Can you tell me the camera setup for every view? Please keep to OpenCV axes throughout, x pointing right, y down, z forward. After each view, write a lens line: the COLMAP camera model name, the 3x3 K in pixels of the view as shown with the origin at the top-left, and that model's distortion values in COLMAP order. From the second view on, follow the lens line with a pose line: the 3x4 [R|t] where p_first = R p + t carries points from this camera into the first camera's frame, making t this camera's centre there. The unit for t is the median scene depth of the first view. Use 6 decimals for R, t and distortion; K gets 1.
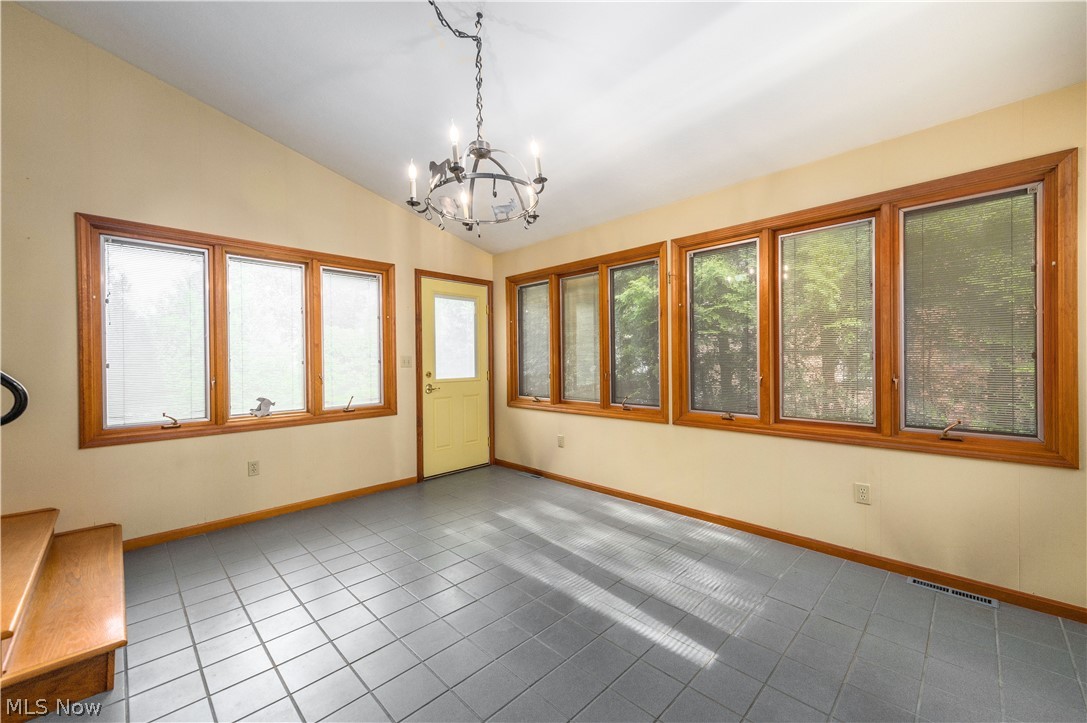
lens RADIAL K [[429.8, 0, 544.4], [0, 429.8, 354.3], [0, 0, 1]] dist [0.017835, -0.000551]
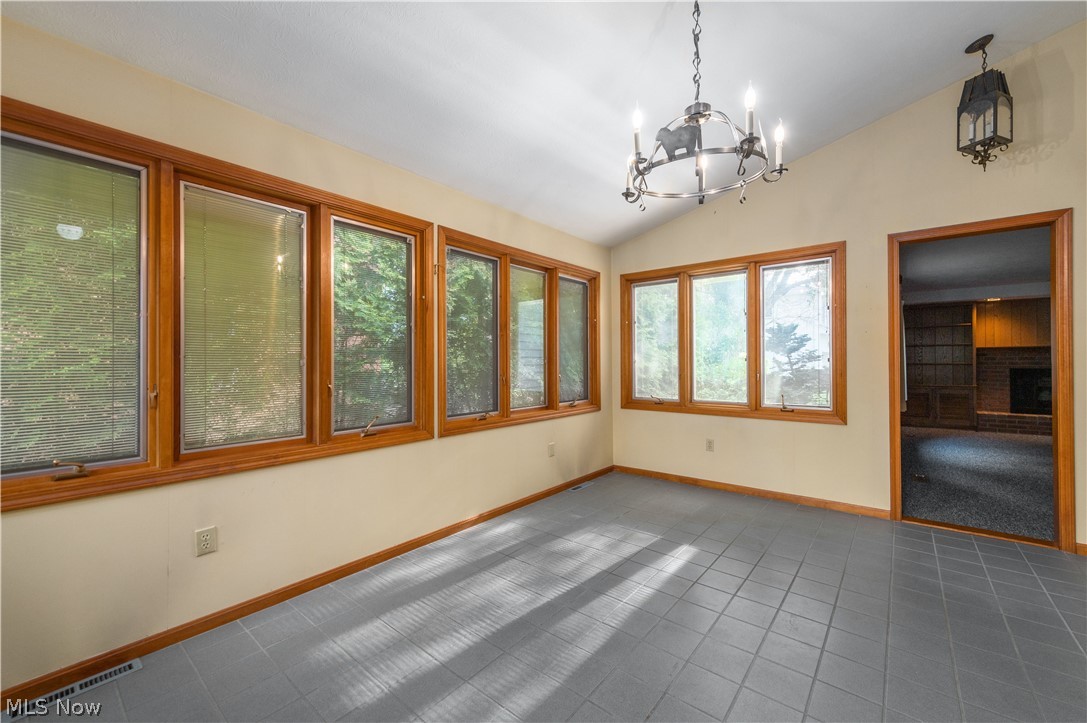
lens RADIAL K [[429.8, 0, 546.9], [0, 429.8, 364.8], [0, 0, 1]] dist [0.017835, -0.000551]
pose [[-0.111284, 0.027620, 0.993405, -0.649269], [0.017141, 0.999518, -0.025870, 0.047977], [-0.993641, 0.014149, -0.111704, 0.974971]]
